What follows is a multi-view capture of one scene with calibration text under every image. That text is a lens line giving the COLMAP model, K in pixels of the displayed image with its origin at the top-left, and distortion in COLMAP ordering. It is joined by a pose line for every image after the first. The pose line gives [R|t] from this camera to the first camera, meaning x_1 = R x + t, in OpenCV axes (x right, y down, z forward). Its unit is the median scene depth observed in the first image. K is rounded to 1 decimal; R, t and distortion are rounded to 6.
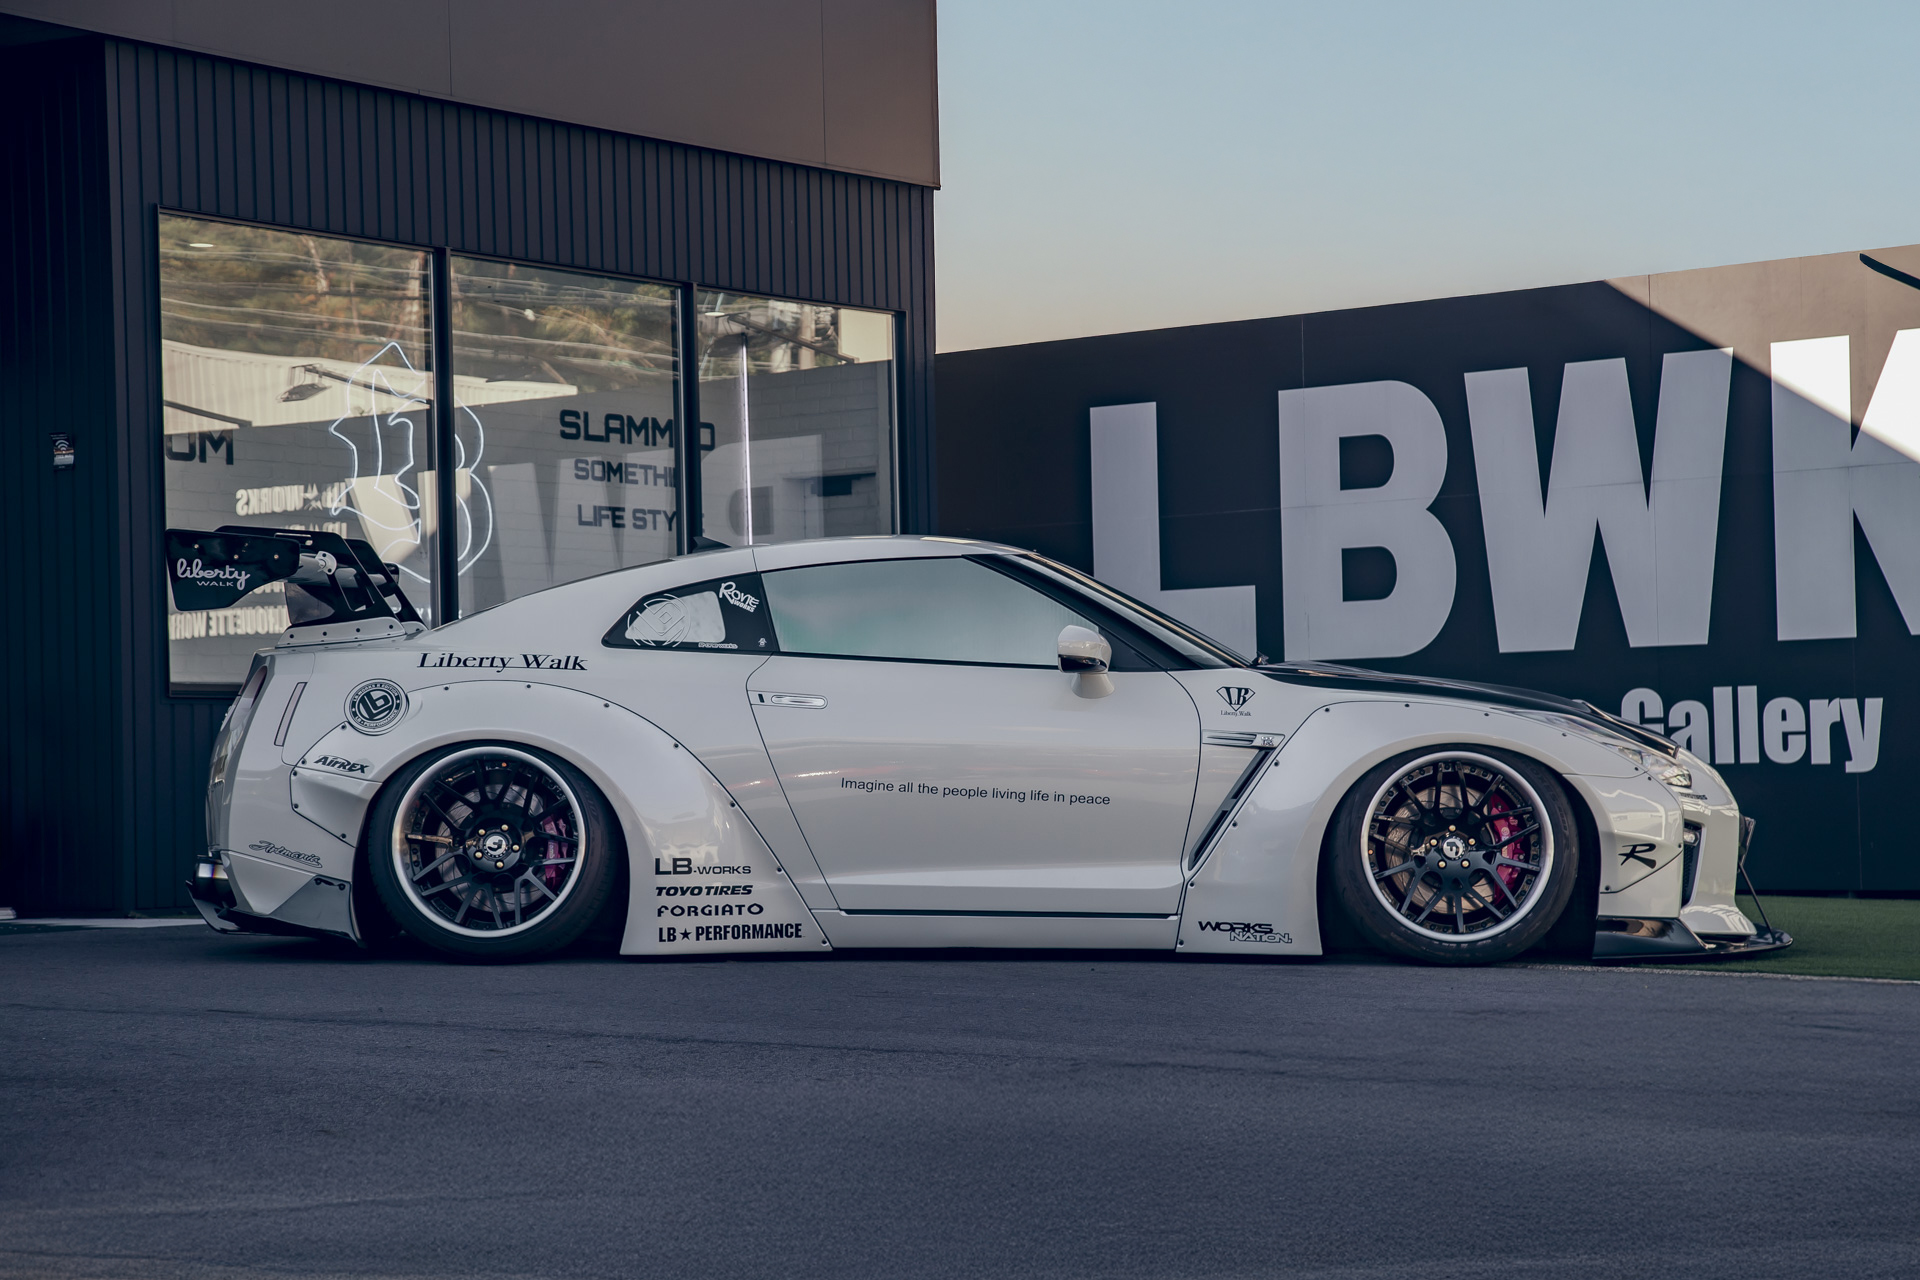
lens RADIAL K [[4089.5, 0, 967.8], [0, 4089.5, 698.4], [0, 0, 1]] dist [0.400603, -0.169107]
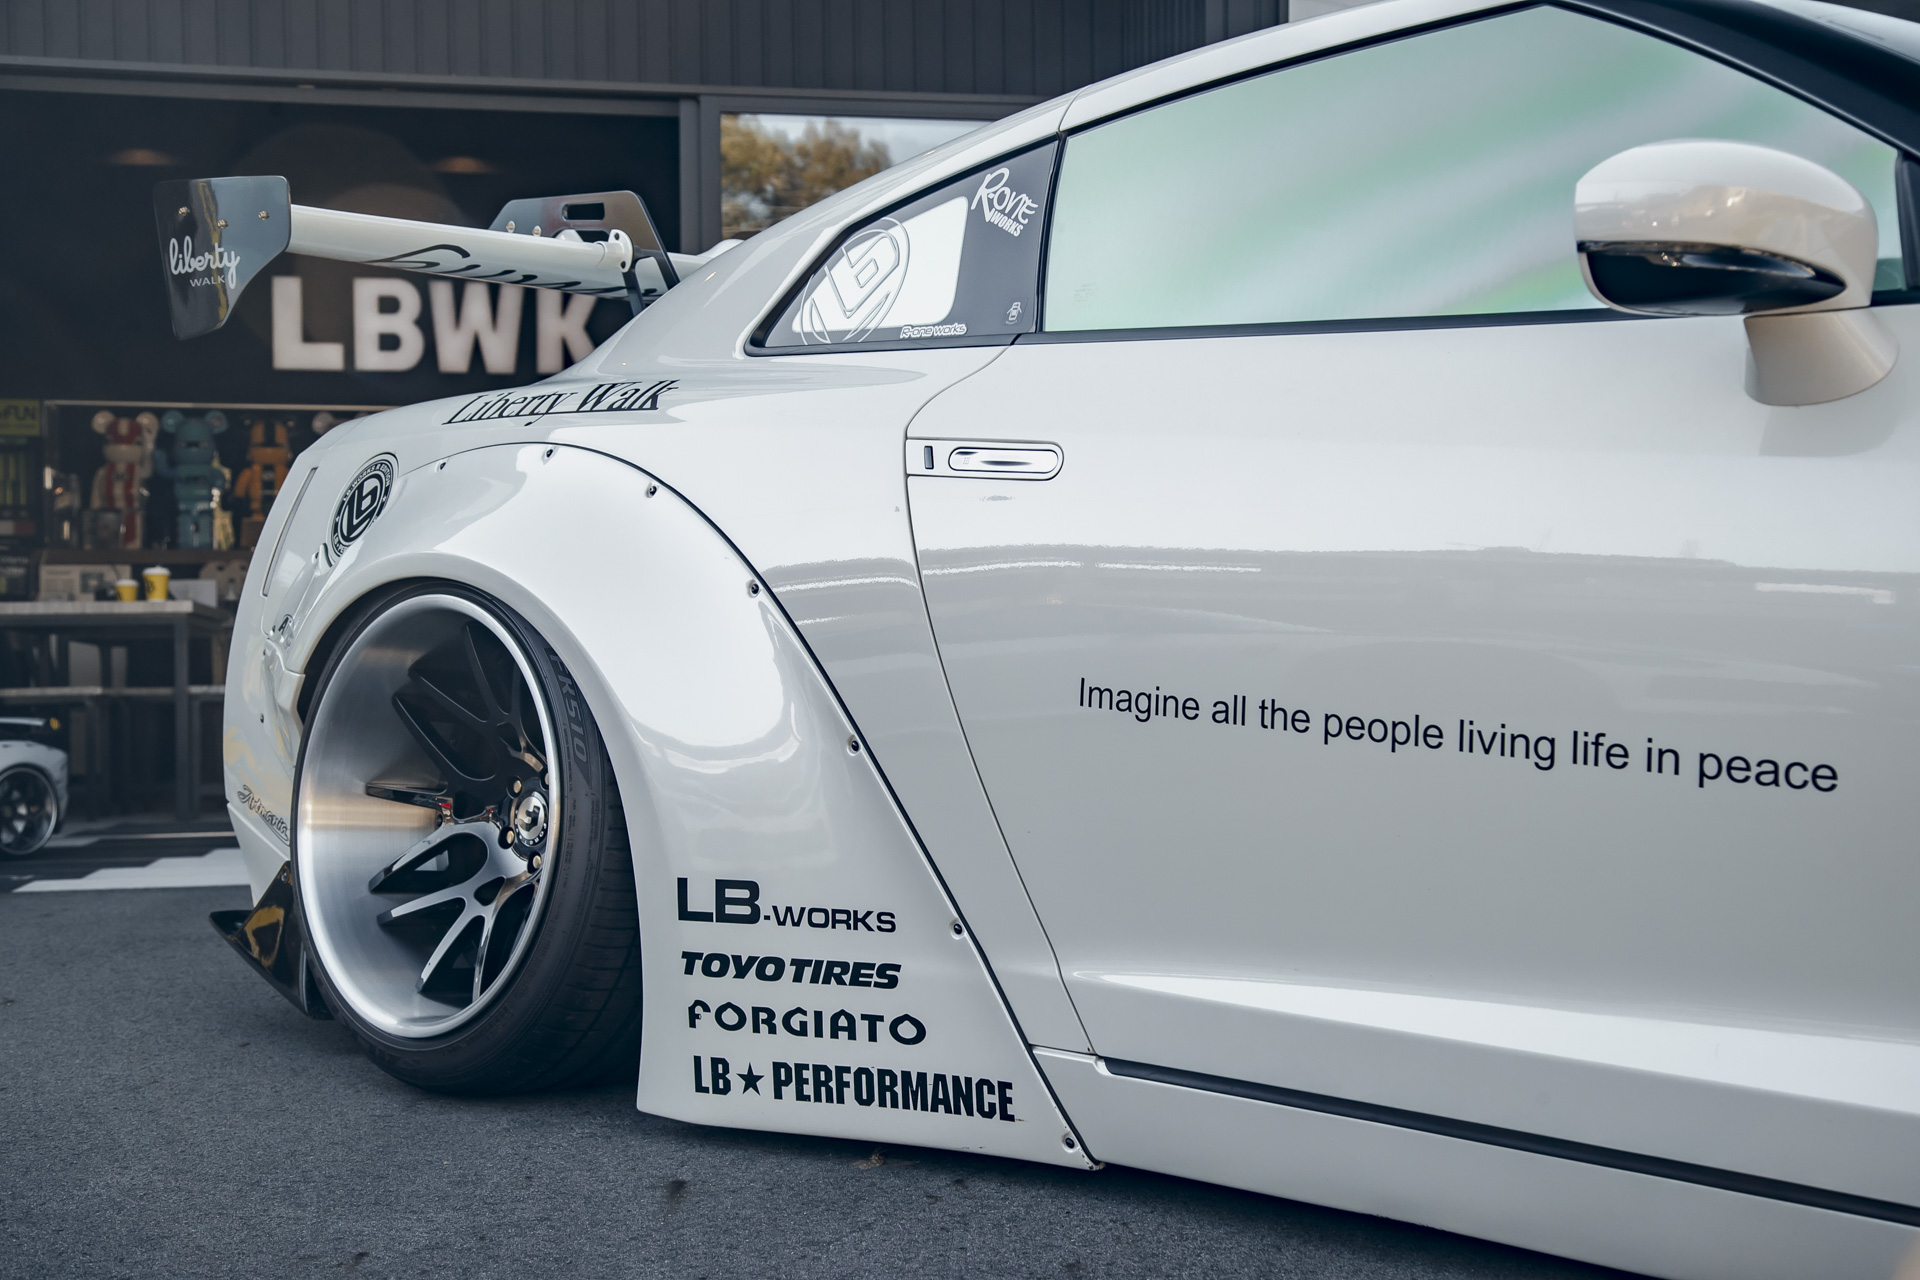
lens RADIAL K [[2571.9, 0, 960.0], [0, 2571.9, 640.0], [0, 0, 1]] dist [0.109657, -0.009521]
pose [[0.735084, 0.005124, -0.677957, 0.108759], [0.011741, 0.999725, 0.020287, 0.011744], [0.677875, -0.022873, 0.734821, 0.834890]]
